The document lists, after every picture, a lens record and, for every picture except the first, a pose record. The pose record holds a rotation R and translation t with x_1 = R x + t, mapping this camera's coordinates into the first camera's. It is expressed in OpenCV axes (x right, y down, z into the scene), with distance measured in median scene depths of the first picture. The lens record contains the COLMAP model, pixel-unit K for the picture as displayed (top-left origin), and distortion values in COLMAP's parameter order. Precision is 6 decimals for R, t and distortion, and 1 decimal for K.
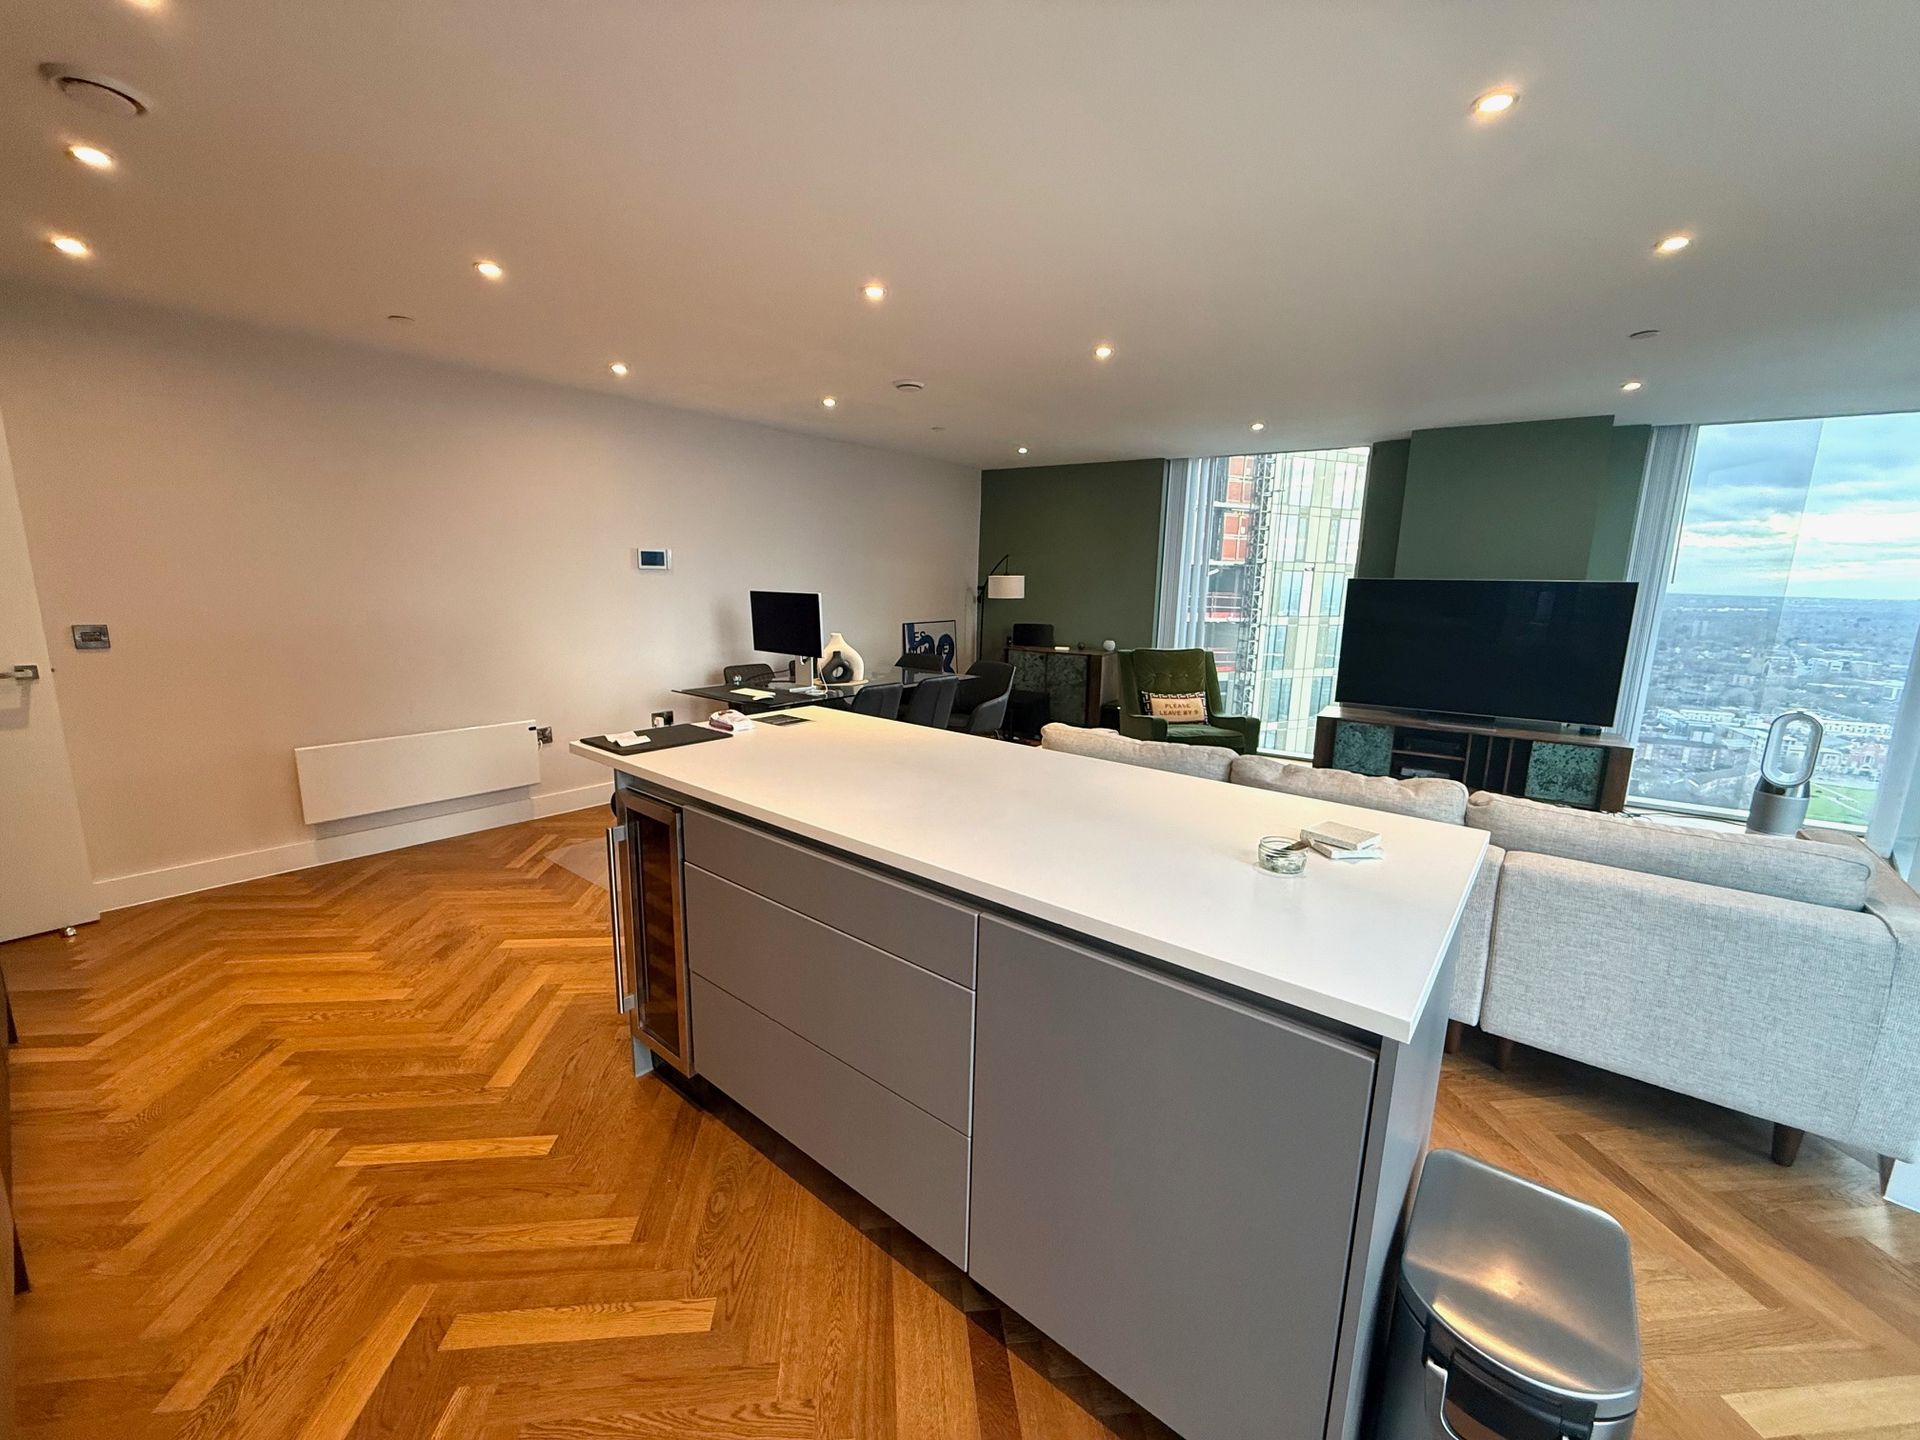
lens RADIAL K [[759.2, 0, 969.1], [0, 759.2, 722.1], [0, 0, 1]] dist [-0.001376, -0.000146]
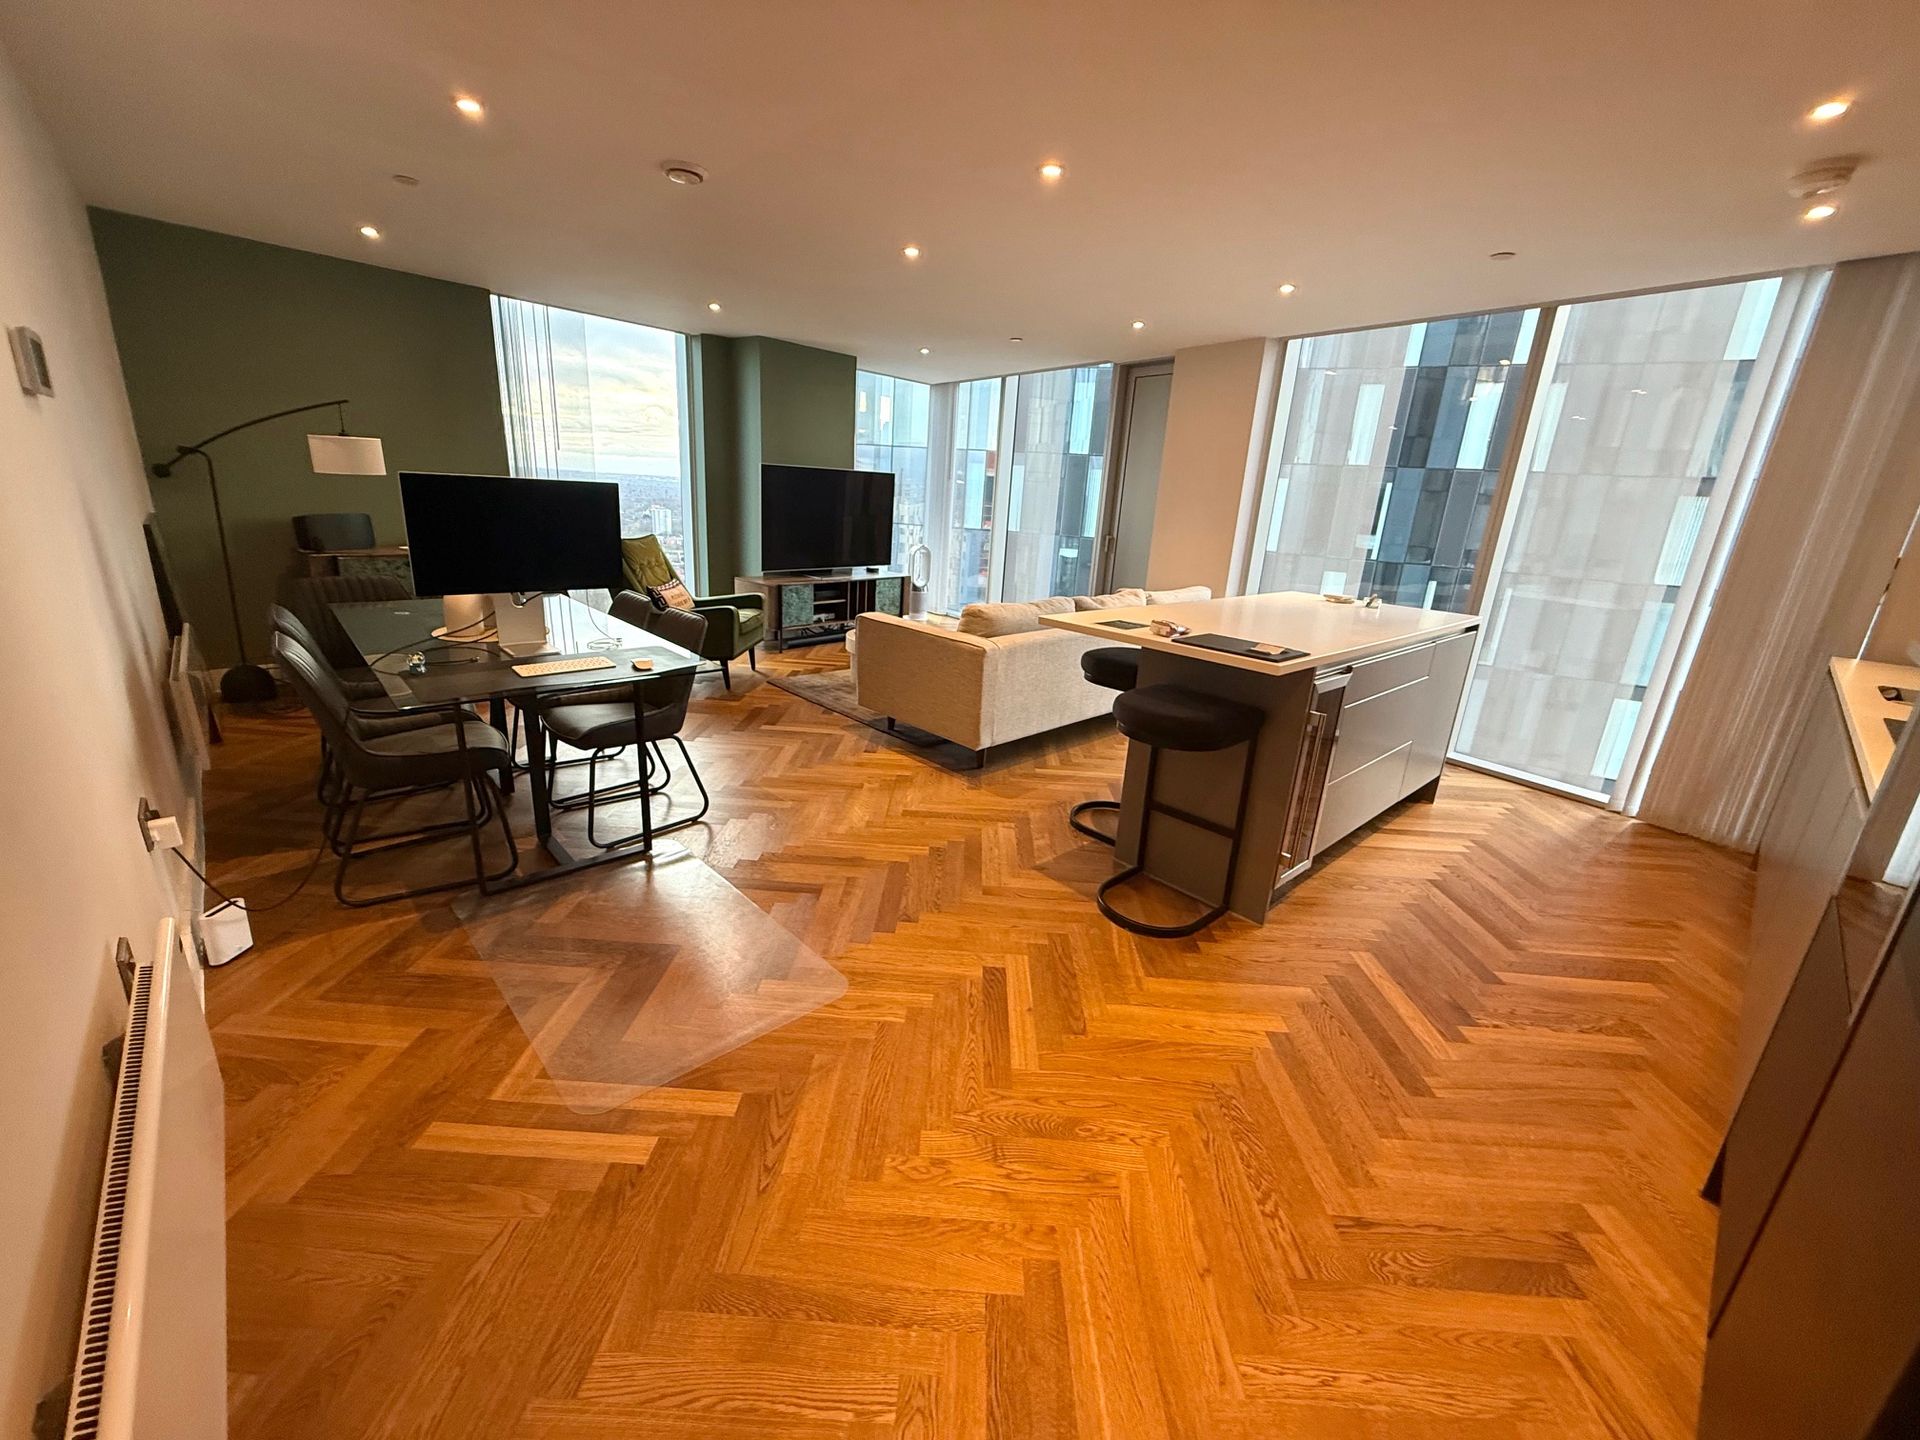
lens RADIAL K [[763.9, 0, 949.5], [0, 763.9, 719.0], [0, 0, 1]] dist [-0.000216, 0.000045]
pose [[0.149427, -0.295710, 0.943519, -0.735737], [0.134113, 0.951475, 0.276964, -0.110508], [-0.979635, 0.085152, 0.181834, 0.592929]]
